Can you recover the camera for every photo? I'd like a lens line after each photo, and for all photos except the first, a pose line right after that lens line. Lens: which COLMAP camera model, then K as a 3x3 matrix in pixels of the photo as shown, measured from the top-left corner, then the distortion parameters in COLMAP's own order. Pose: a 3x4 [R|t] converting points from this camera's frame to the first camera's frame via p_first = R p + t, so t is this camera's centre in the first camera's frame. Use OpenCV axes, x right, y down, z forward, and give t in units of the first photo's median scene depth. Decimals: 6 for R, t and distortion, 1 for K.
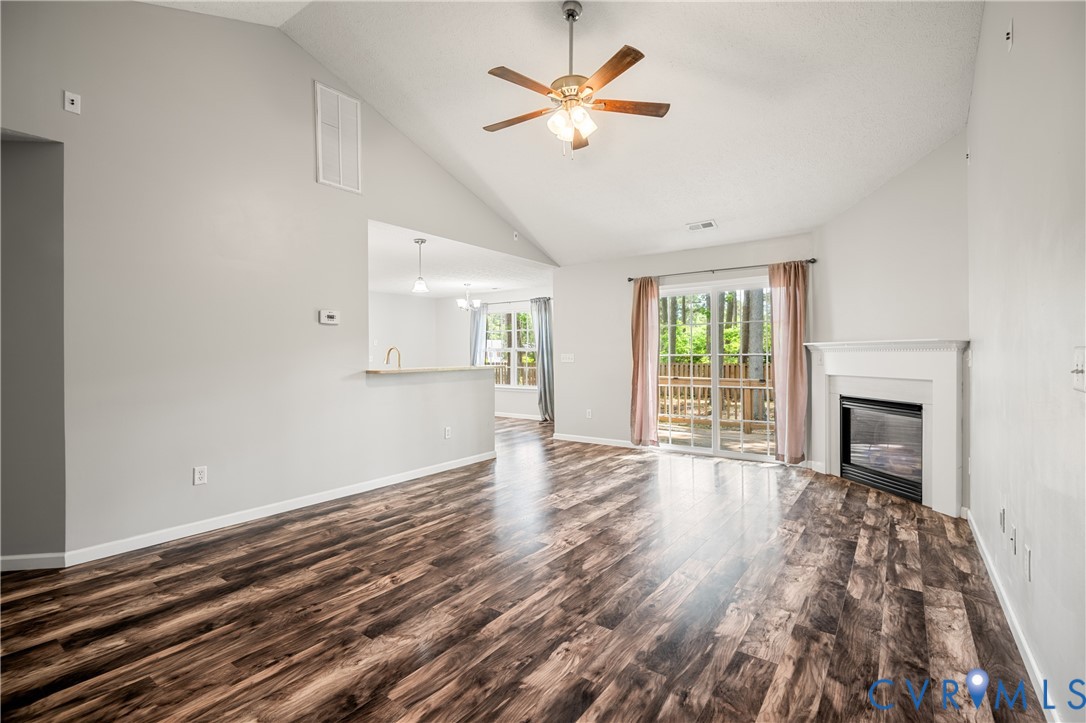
lens RADIAL K [[499.6, 0, 545.6], [0, 499.6, 359.0], [0, 0, 1]] dist [0.006744, -0.010649]
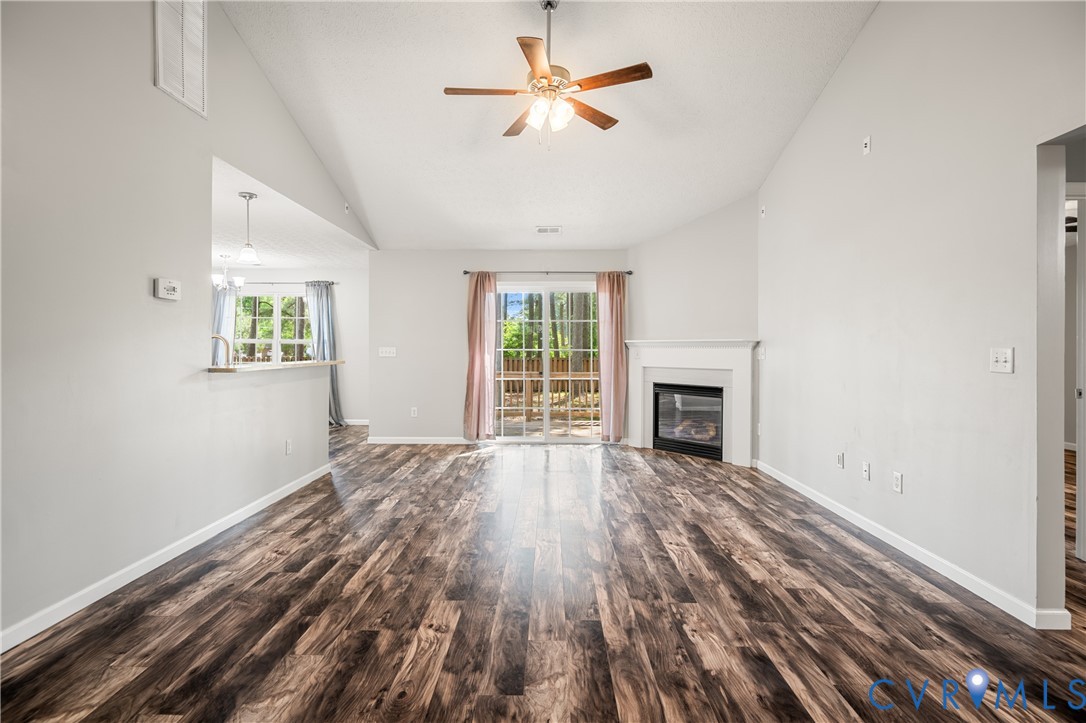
lens RADIAL K [[499.6, 0, 548.2], [0, 499.6, 353.5], [0, 0, 1]] dist [0.006744, -0.010649]
pose [[0.816686, 0.003371, 0.577073, -0.534341], [-0.004225, 0.999991, 0.000138, -0.001441], [-0.577067, -0.002551, 0.816693, 0.207137]]
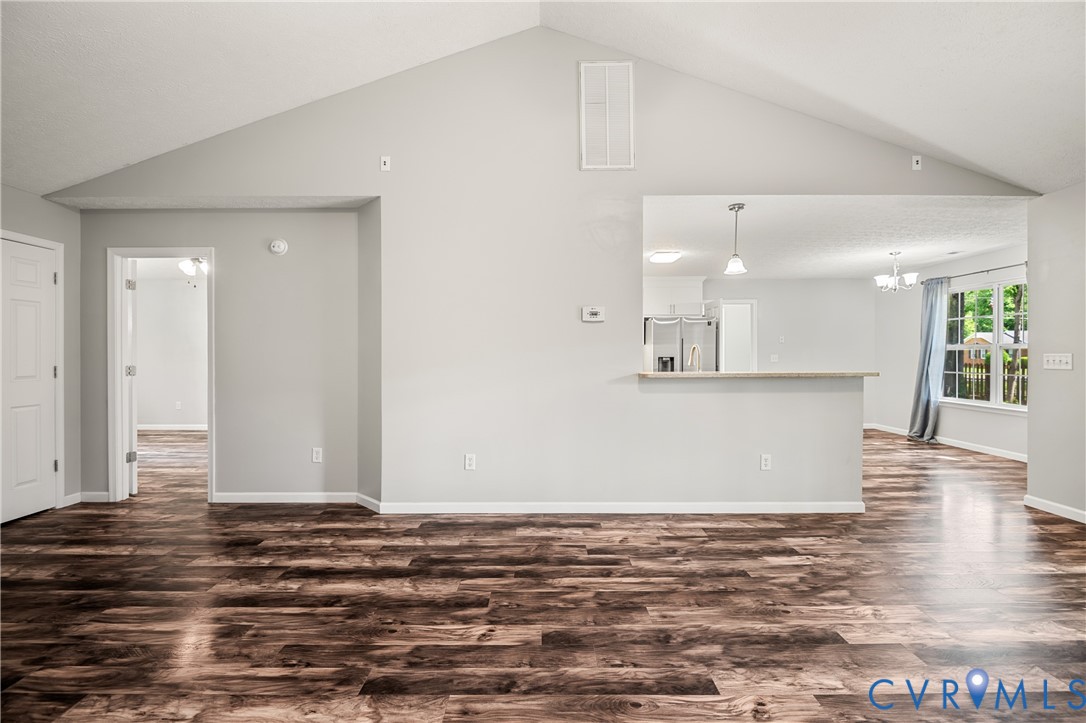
lens RADIAL K [[499.6, 0, 538.6], [0, 499.6, 364.5], [0, 0, 1]] dist [0.006744, -0.010649]
pose [[0.580298, 0.018951, -0.814184, 0.344599], [-0.006217, 0.999803, 0.018840, -0.011837], [0.814381, -0.005872, 0.580301, 0.514919]]
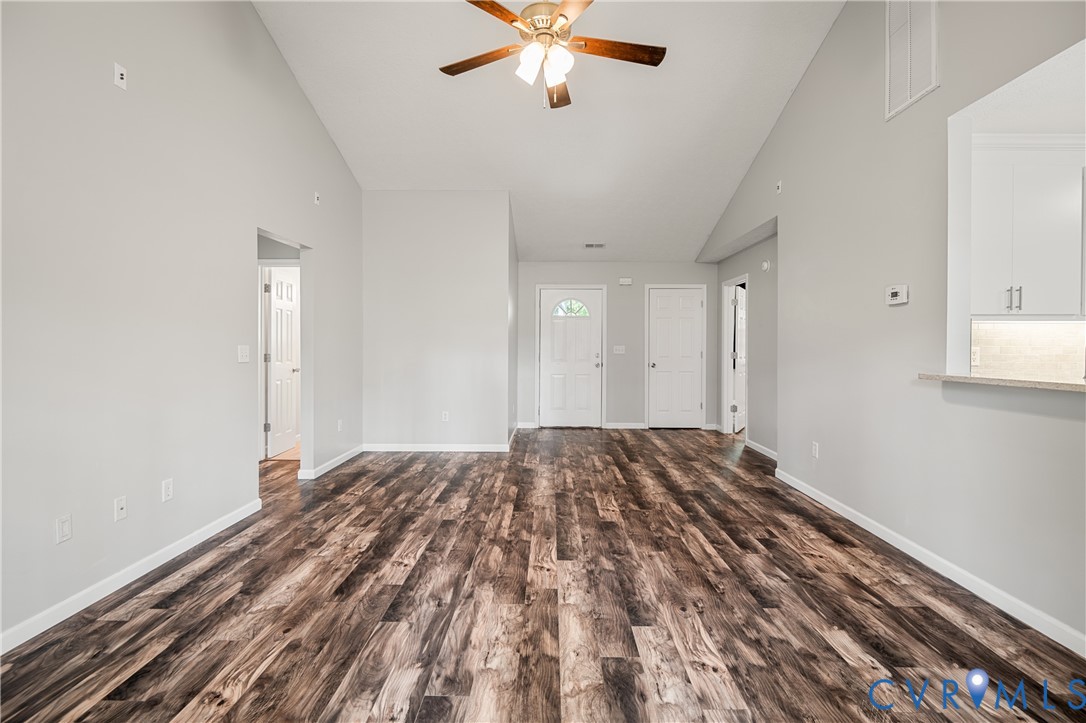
lens RADIAL K [[499.6, 0, 541.9], [0, 499.6, 345.8], [0, 0, 1]] dist [0.006744, -0.010649]
pose [[-0.824535, 0.004277, -0.565795, 0.545377], [-0.000572, 0.999965, 0.008393, -0.022828], [0.565811, 0.007244, -0.824503, 1.749890]]
